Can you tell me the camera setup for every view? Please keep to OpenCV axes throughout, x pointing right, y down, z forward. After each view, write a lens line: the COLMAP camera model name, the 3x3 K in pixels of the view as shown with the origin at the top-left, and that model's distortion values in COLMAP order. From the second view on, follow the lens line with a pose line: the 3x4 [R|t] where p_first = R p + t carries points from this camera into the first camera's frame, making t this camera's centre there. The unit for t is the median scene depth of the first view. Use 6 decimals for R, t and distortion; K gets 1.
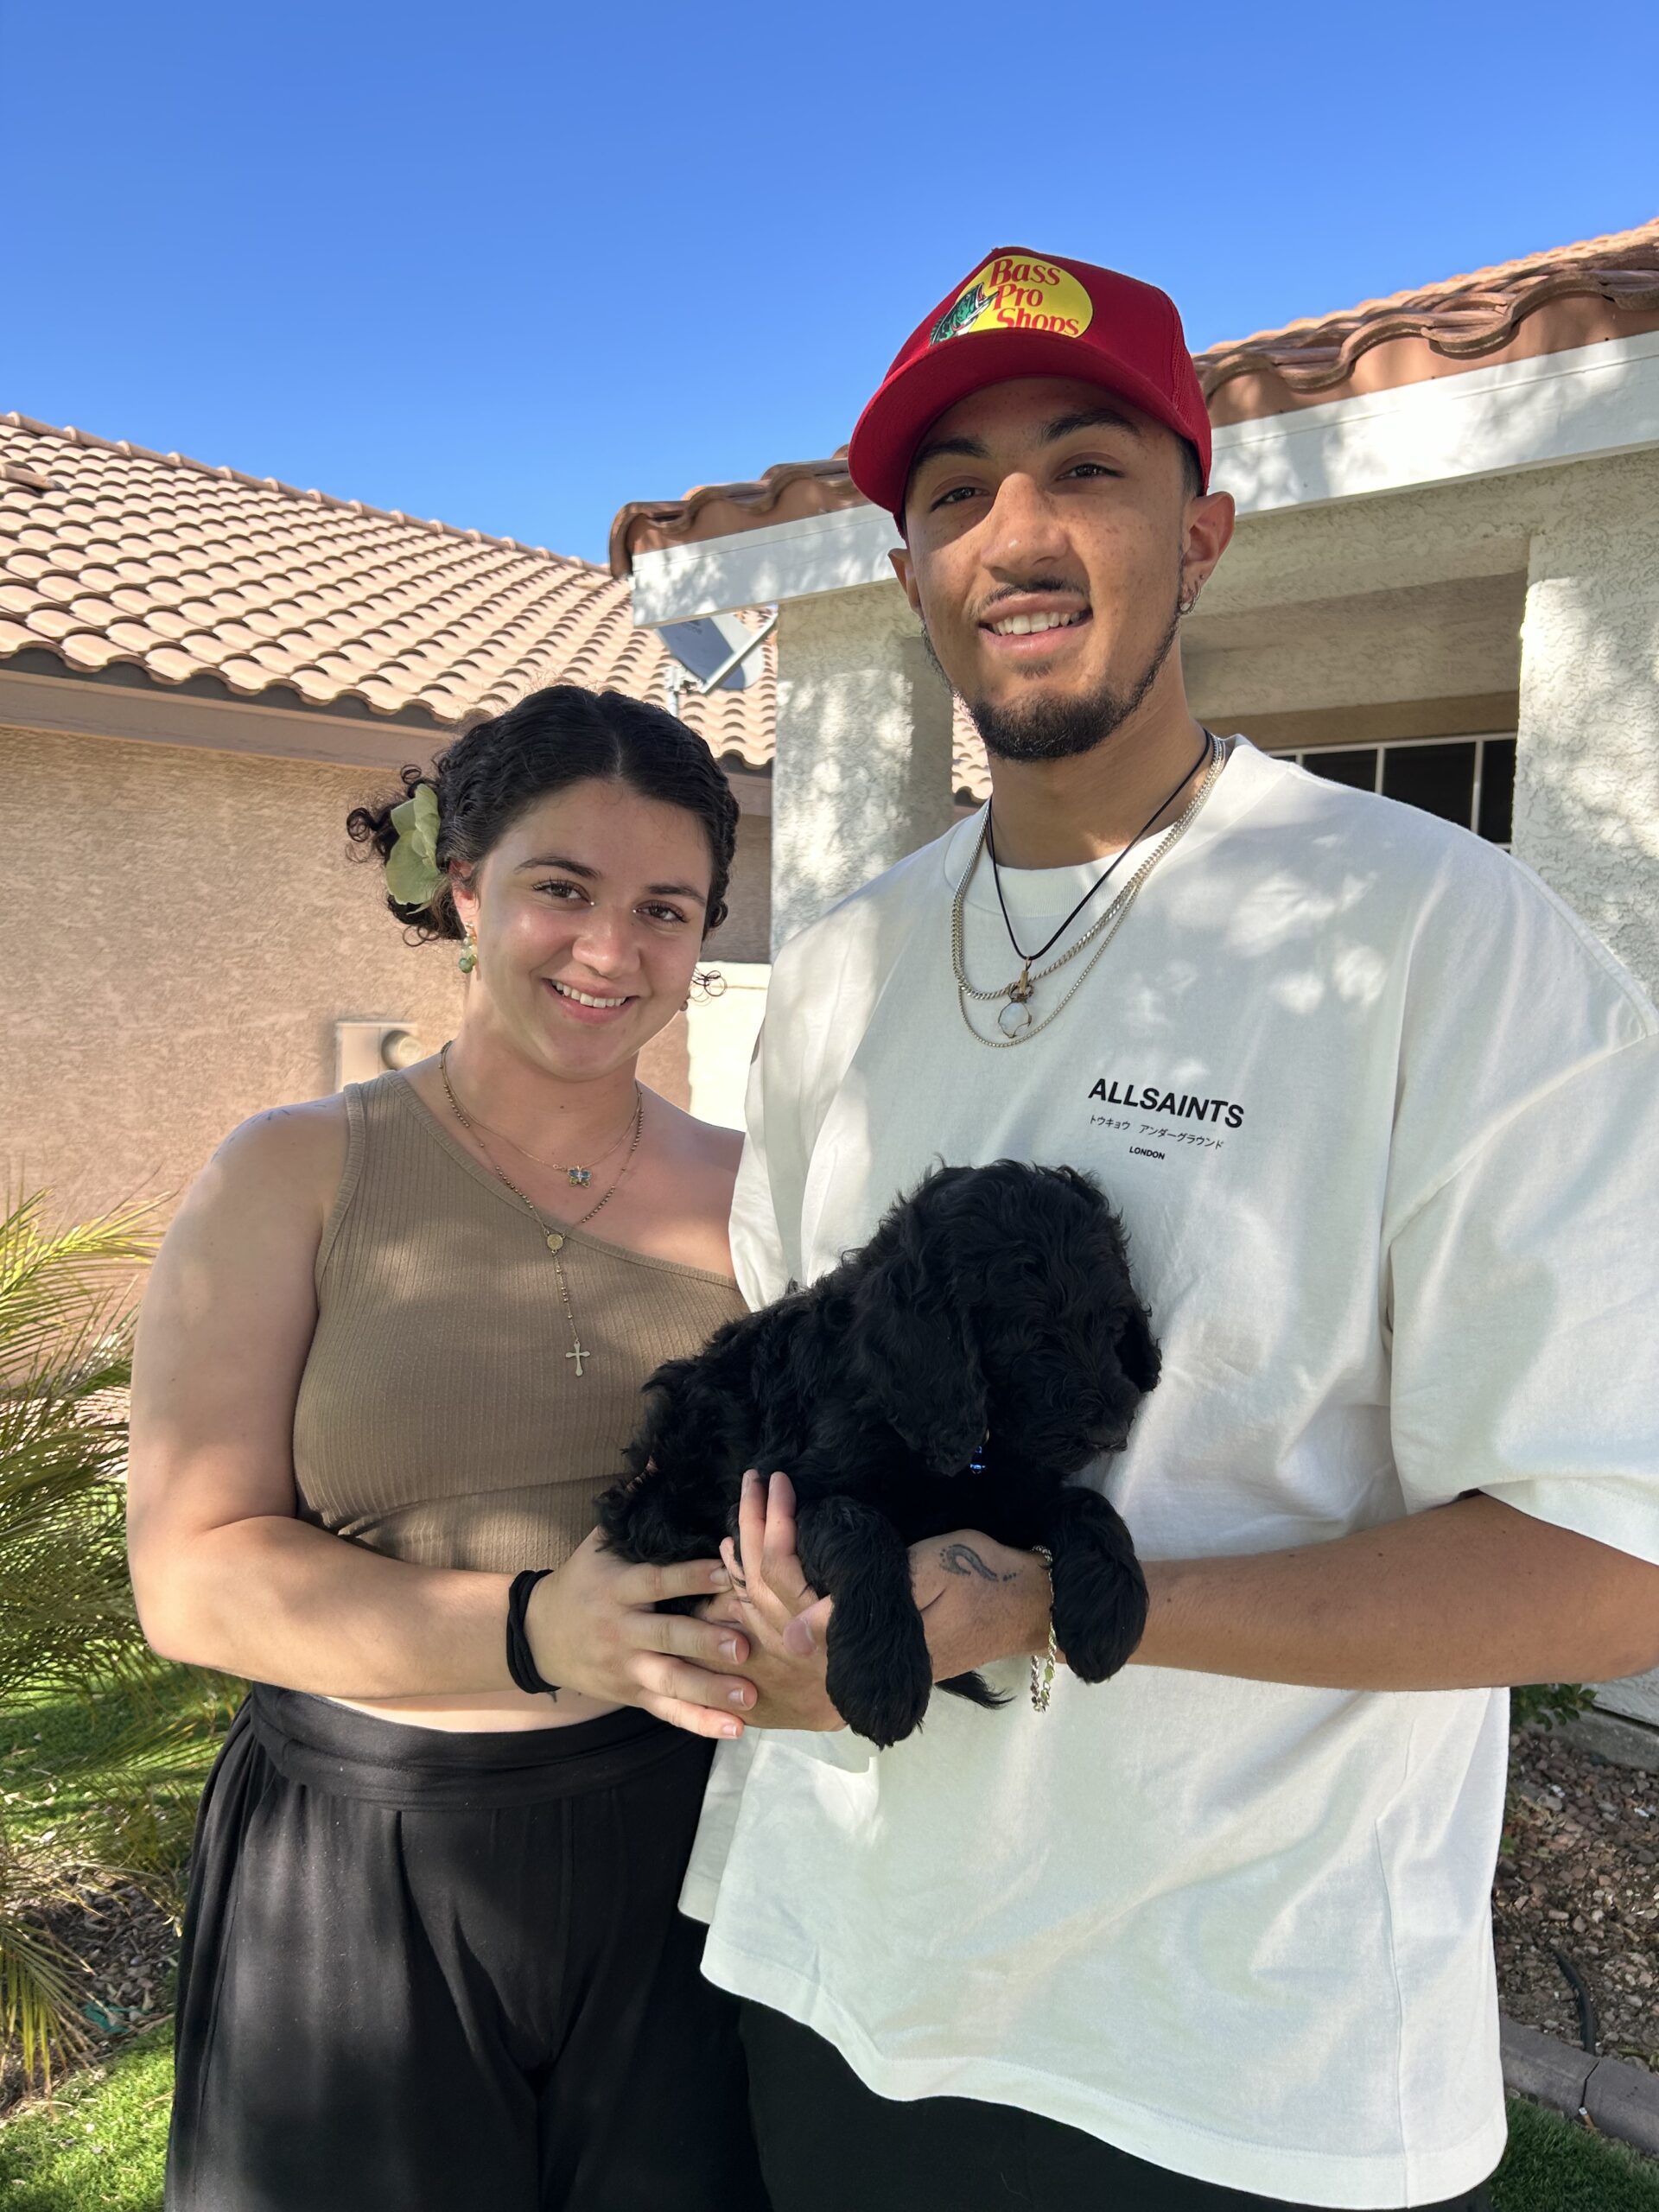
lens RADIAL K [[1657.8, 0, 836.7], [0, 1657.8, 1106.0], [0, 0, 1]] dist [0.006066, -0.000630]
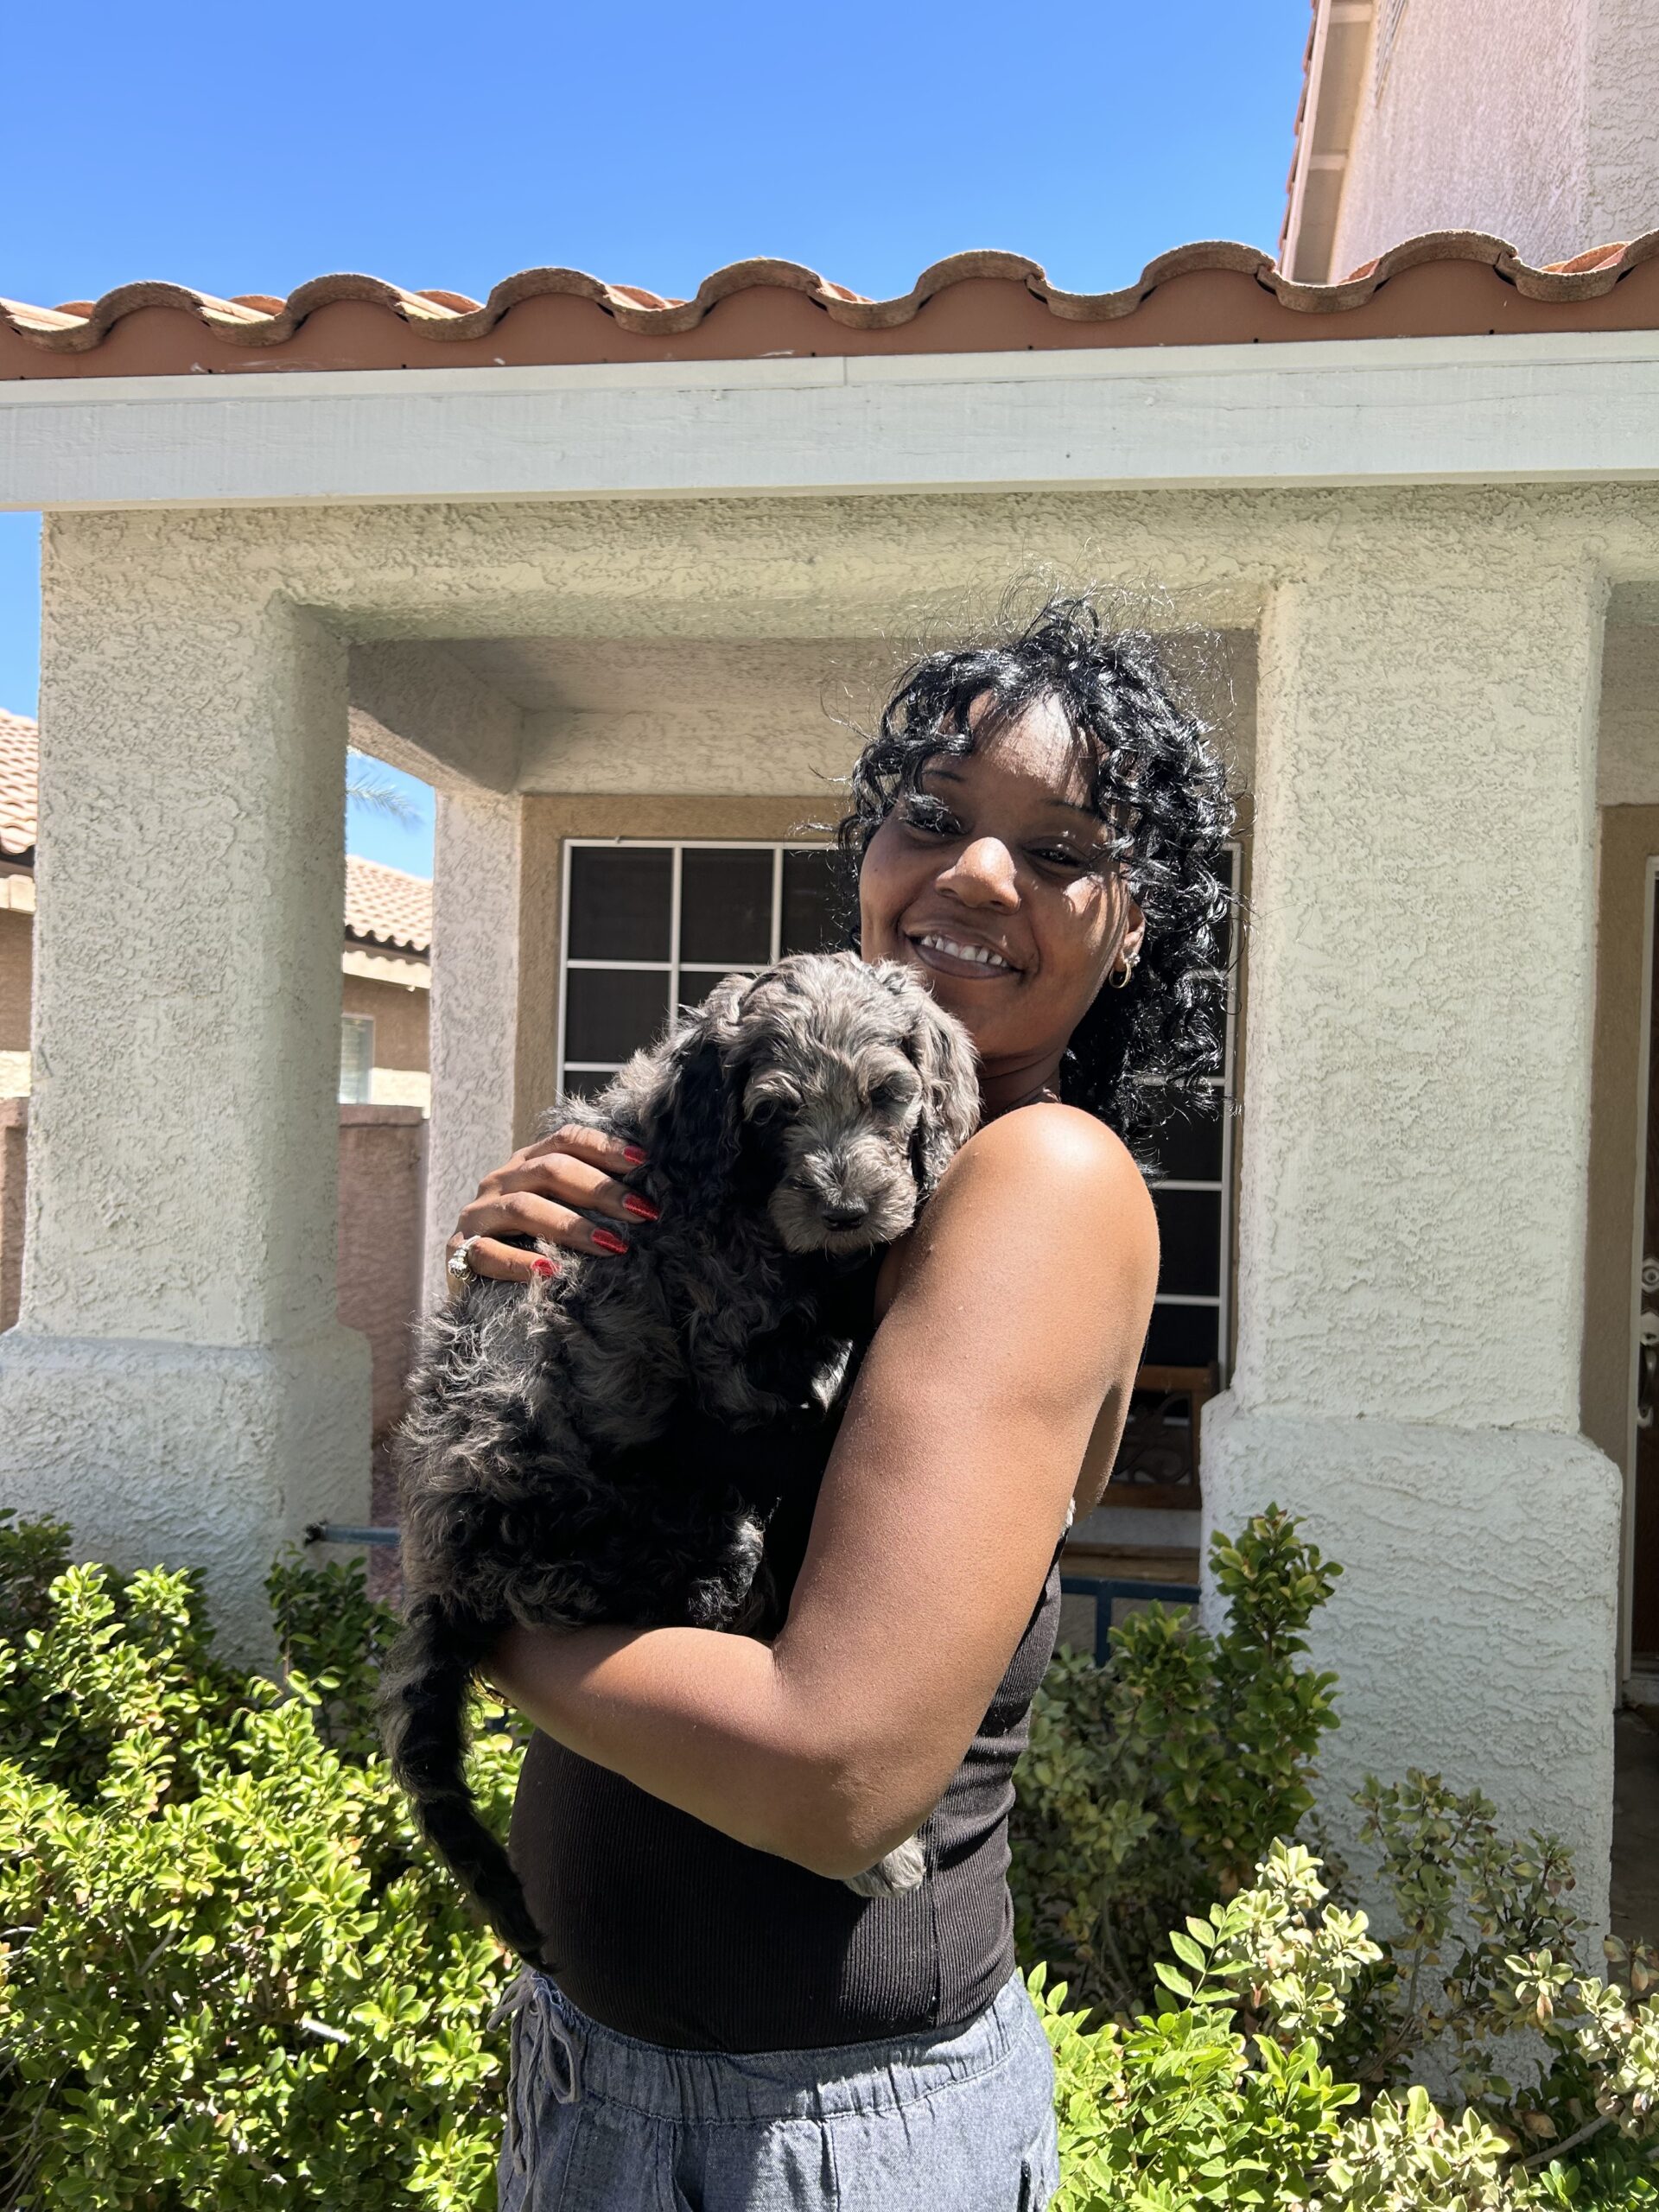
lens RADIAL K [[1657.8, 0, 836.7], [0, 1657.8, 1106.0], [0, 0, 1]] dist [0.006066, -0.000630]
pose [[0.835236, 0.006843, 0.549849, -0.138188], [0.029039, 0.997978, -0.056530, -0.043535], [-0.549124, 0.063183, 0.833349, 0.354424]]
